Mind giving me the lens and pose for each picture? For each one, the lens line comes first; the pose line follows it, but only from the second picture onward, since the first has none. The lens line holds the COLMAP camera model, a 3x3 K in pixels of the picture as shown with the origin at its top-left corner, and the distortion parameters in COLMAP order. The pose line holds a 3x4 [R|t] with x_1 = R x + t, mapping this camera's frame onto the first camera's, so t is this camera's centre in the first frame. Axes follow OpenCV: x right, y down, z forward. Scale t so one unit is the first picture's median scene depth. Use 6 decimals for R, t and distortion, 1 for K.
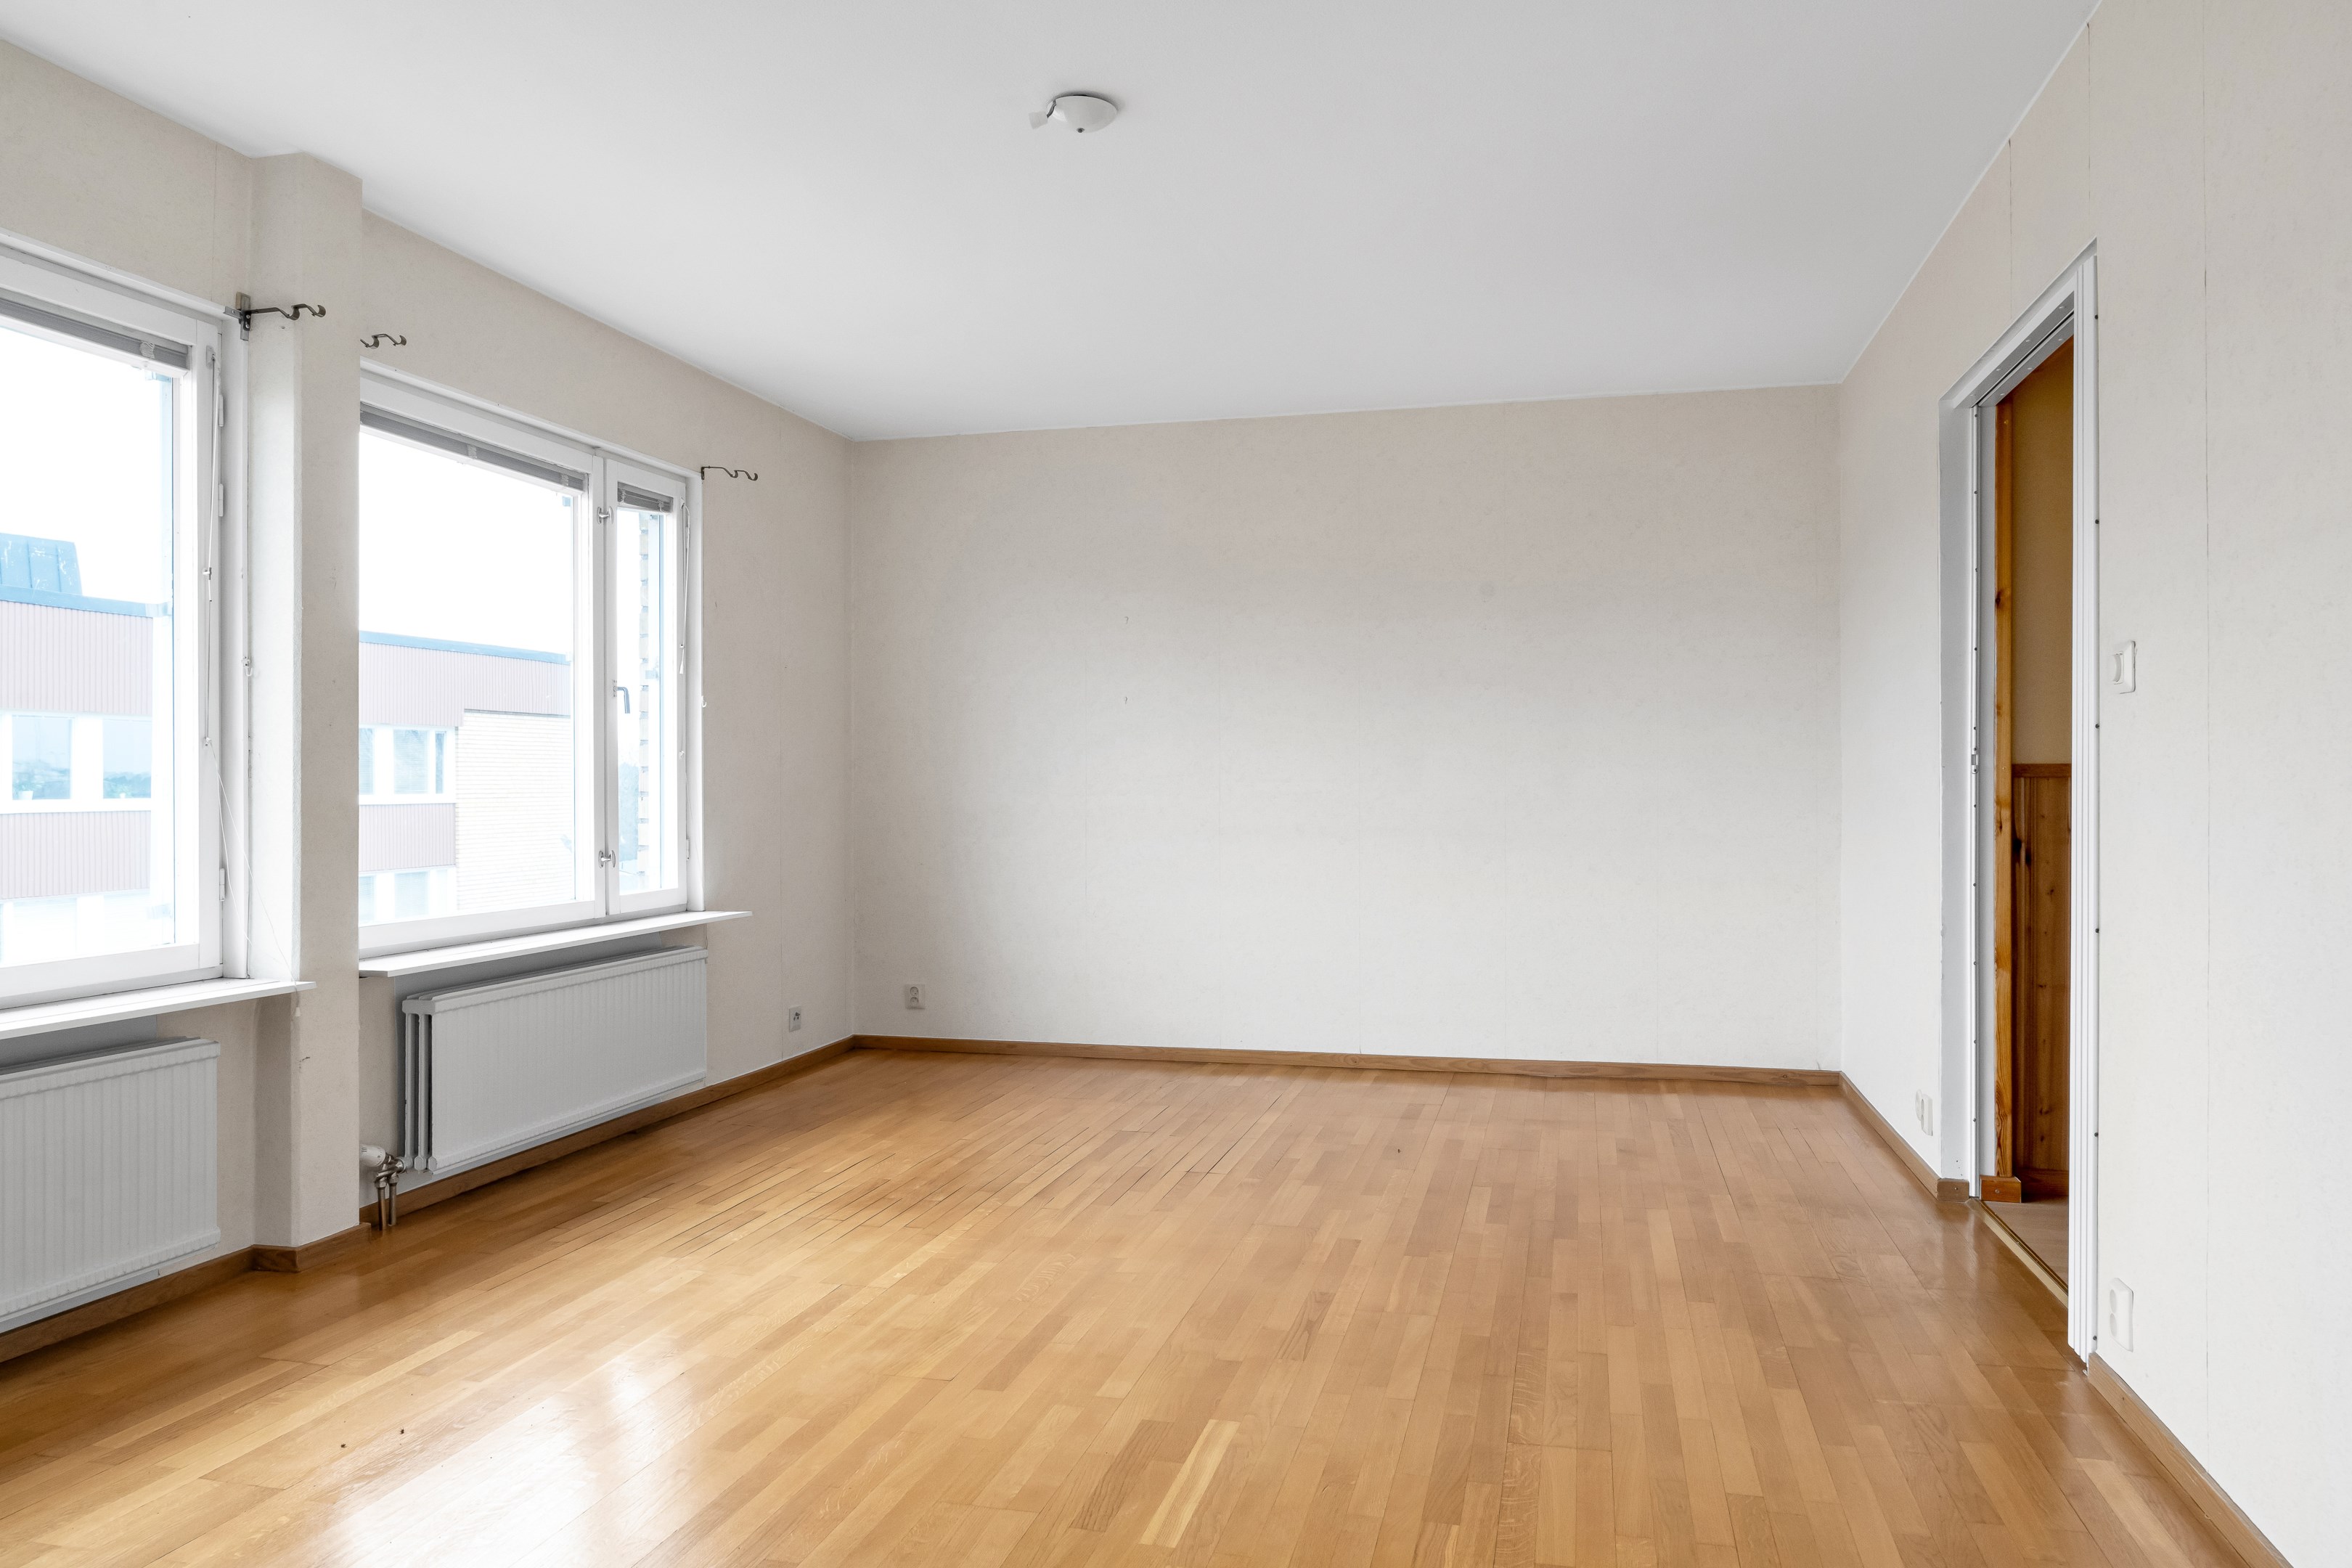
lens RADIAL K [[1616.1, 0, 1177.6], [0, 1616.1, 794.6], [0, 0, 1]] dist [0.000036, 0.003705]
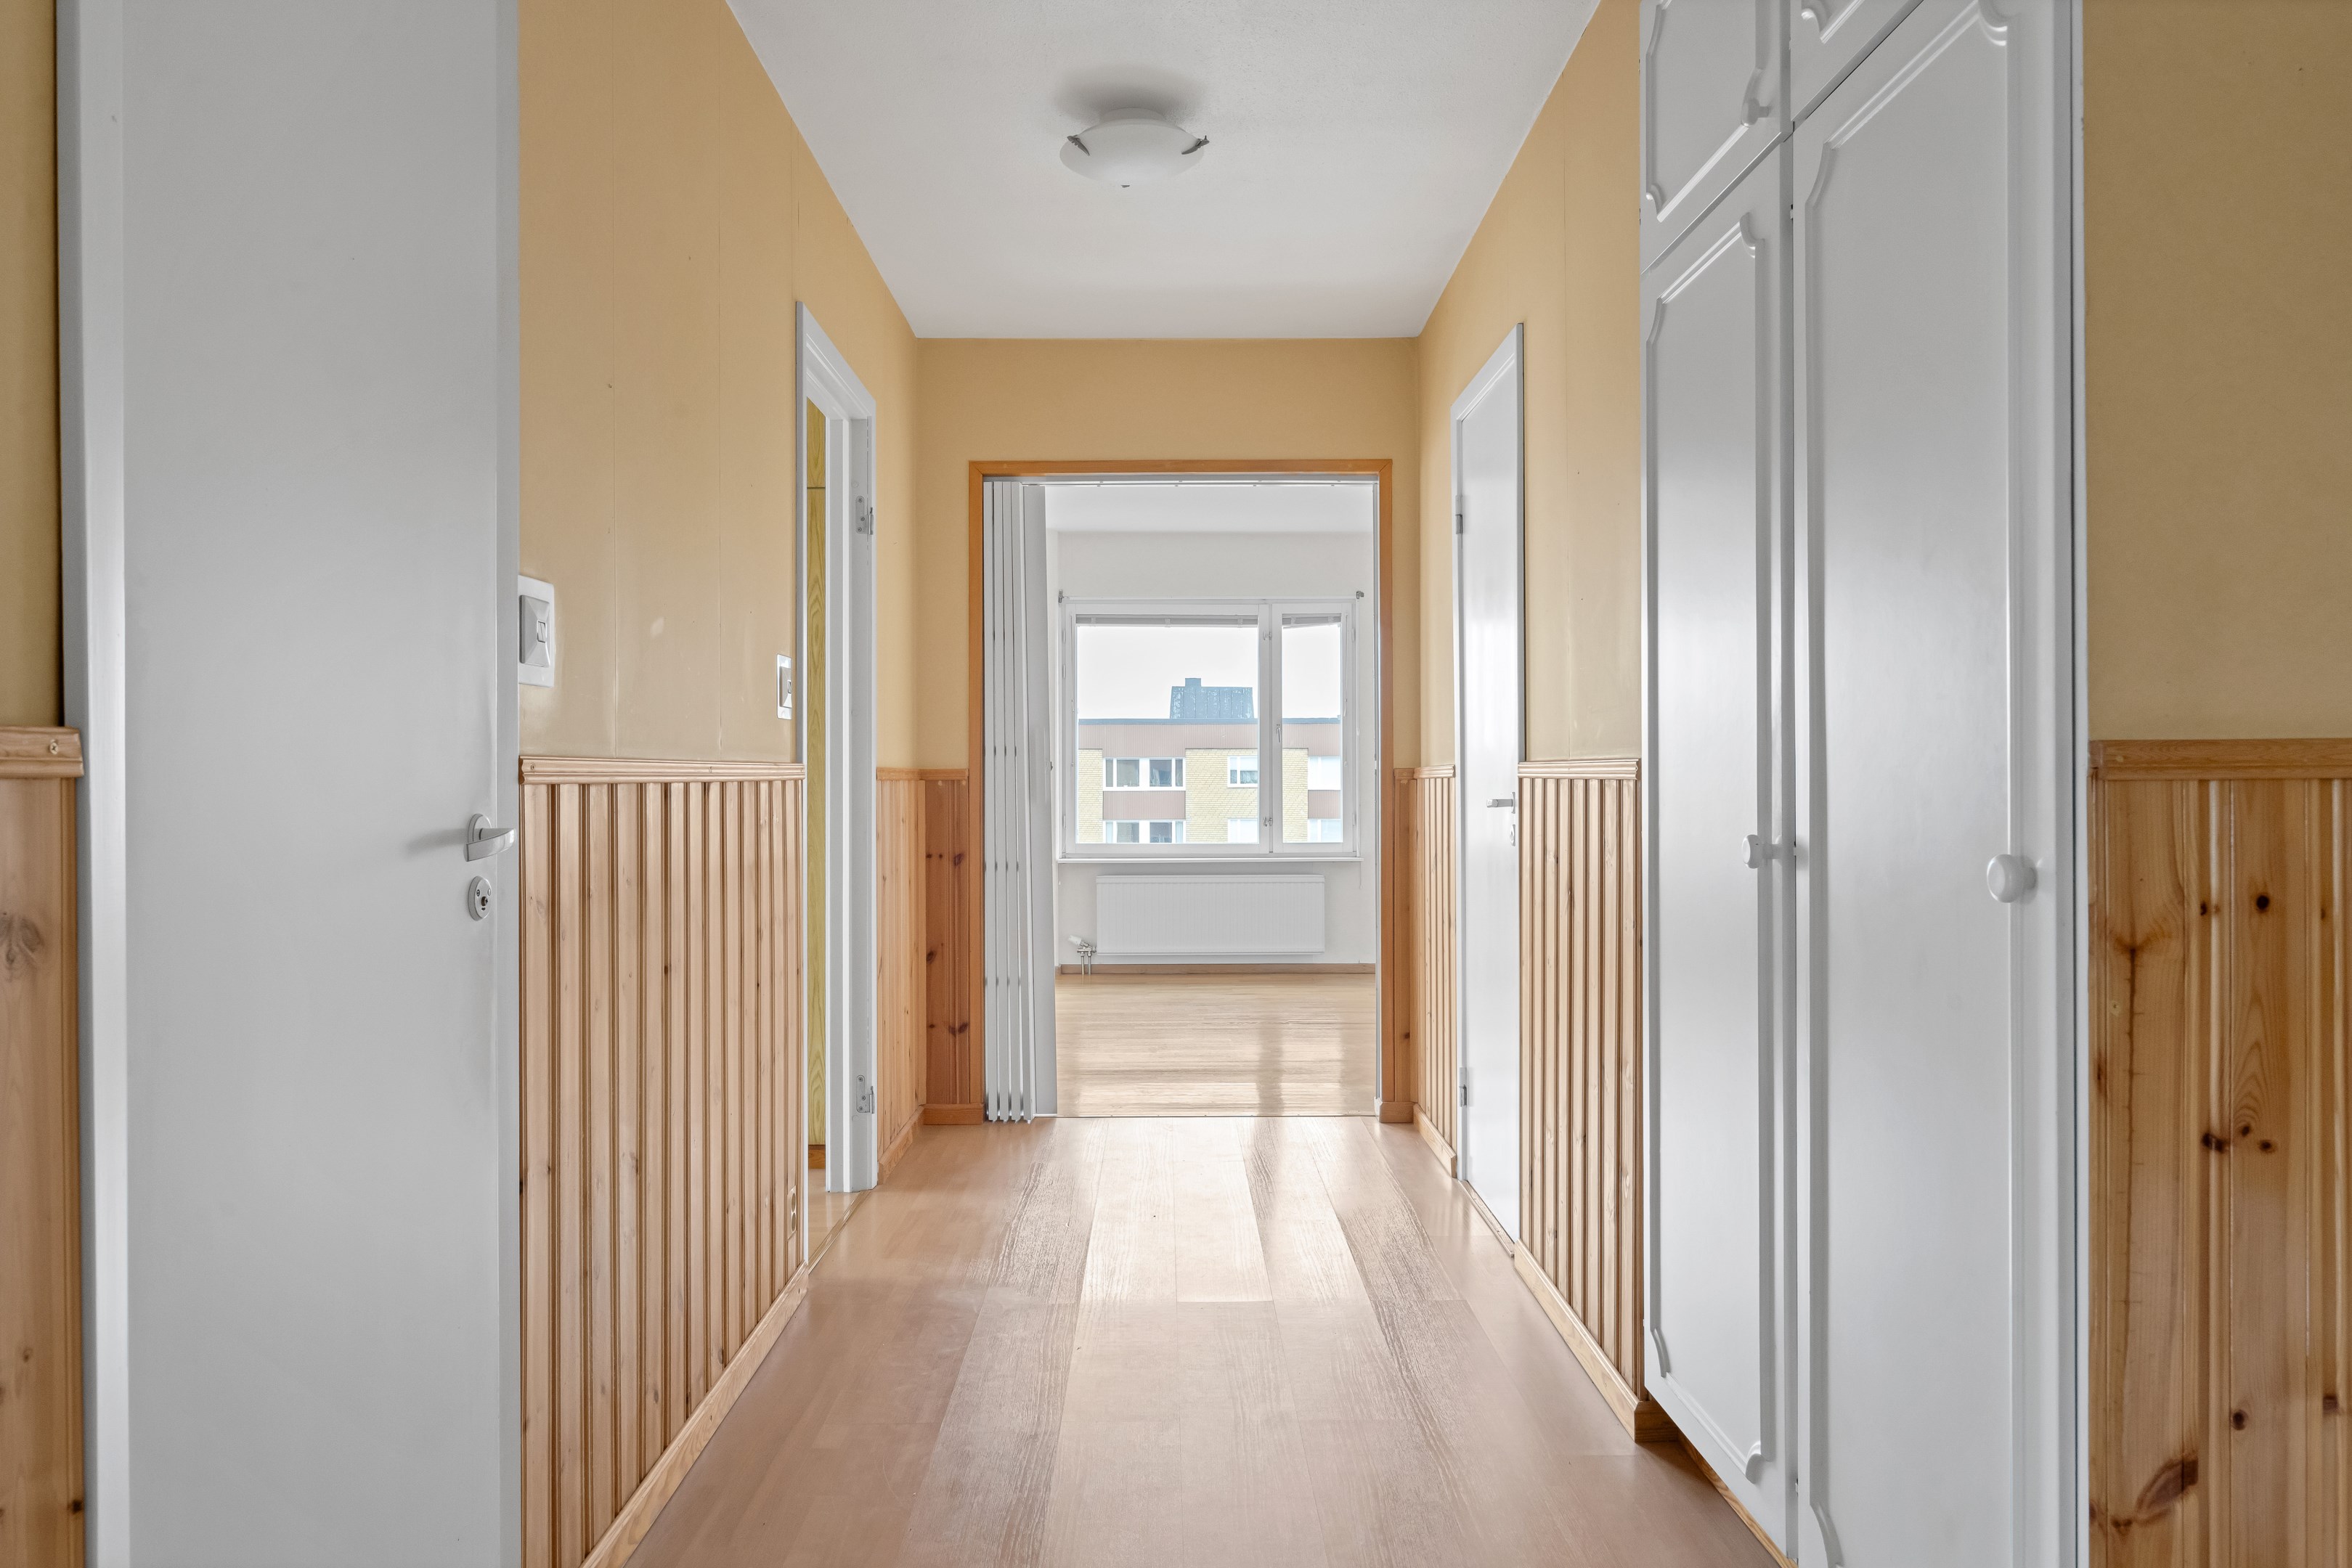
lens RADIAL K [[1615.8, 0, 1177.6], [0, 1615.8, 794.6], [0, 0, 1]] dist [0.000036, 0.003705]
pose [[0.250304, 0.009513, -0.968121, 1.689681], [-0.006471, 0.999946, 0.008153, -0.007726], [0.968146, 0.004223, 0.250352, 0.535482]]
